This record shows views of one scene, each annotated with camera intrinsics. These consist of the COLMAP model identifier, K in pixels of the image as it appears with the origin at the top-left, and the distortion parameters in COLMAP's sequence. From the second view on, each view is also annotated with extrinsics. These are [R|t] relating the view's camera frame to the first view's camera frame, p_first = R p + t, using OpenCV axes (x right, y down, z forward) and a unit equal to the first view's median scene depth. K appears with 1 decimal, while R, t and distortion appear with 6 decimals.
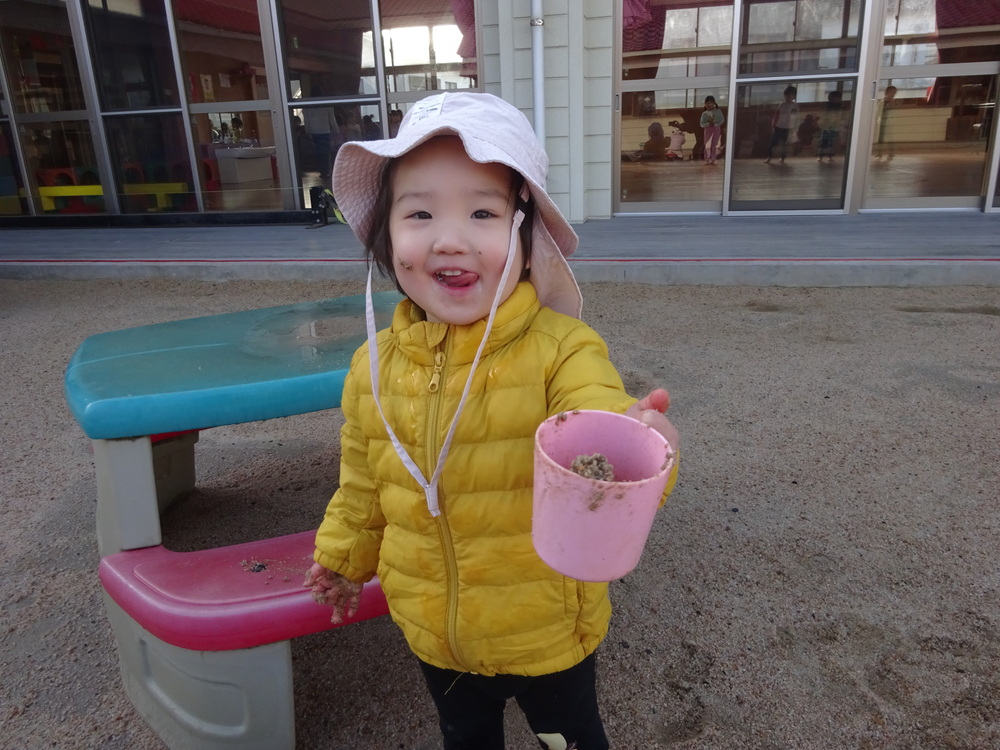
lens RADIAL K [[729.8, 0, 500.0], [0, 729.8, 375.0], [0, 0, 1]] dist [-0.002663, -0.004745]
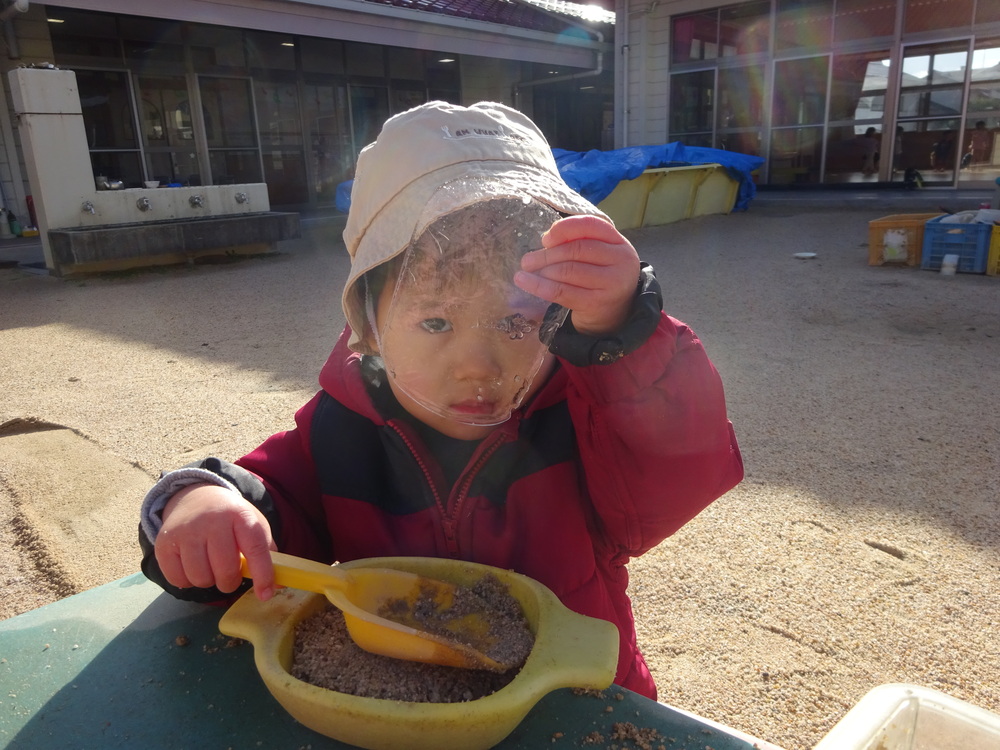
lens RADIAL K [[729.8, 0, 500.0], [0, 729.8, 375.0], [0, 0, 1]] dist [-0.002663, -0.004745]
pose [[0.873277, 0.138807, -0.467033, -0.213860], [-0.149964, 0.988601, 0.013414, 0.332028], [0.463571, 0.058324, 0.884138, -0.899241]]
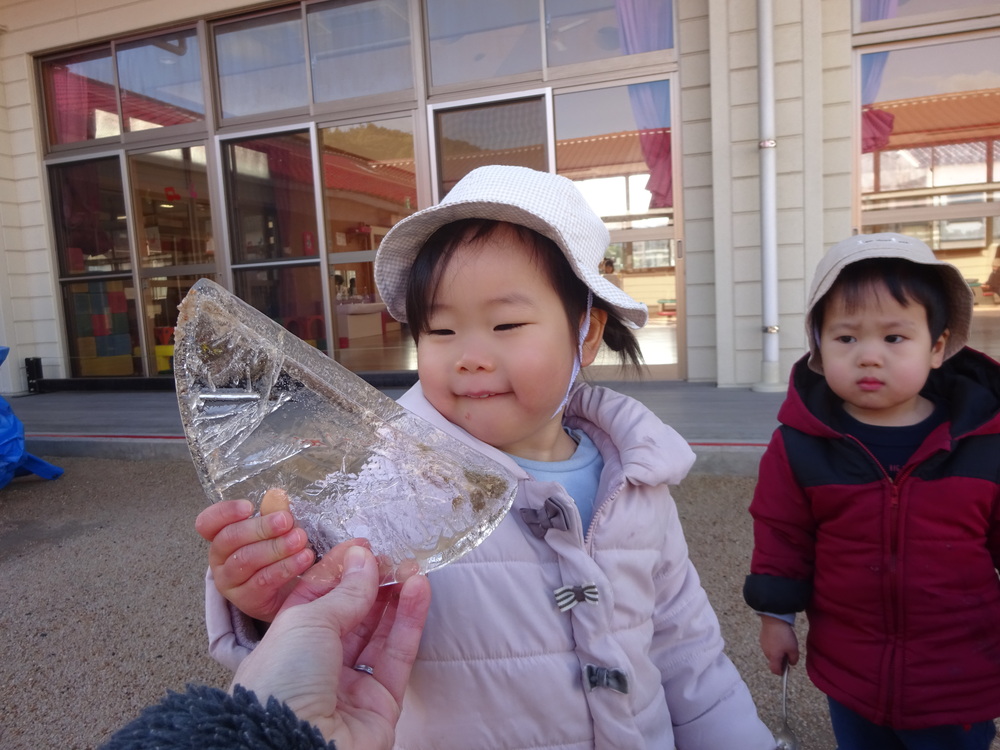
lens RADIAL K [[729.8, 0, 500.0], [0, 729.8, 375.0], [0, 0, 1]] dist [-0.002663, -0.004745]
pose [[0.995210, -0.004042, -0.097677, -0.133524], [-0.016004, 0.978930, -0.203570, -0.050479], [0.096442, 0.204158, 0.974176, 0.186706]]
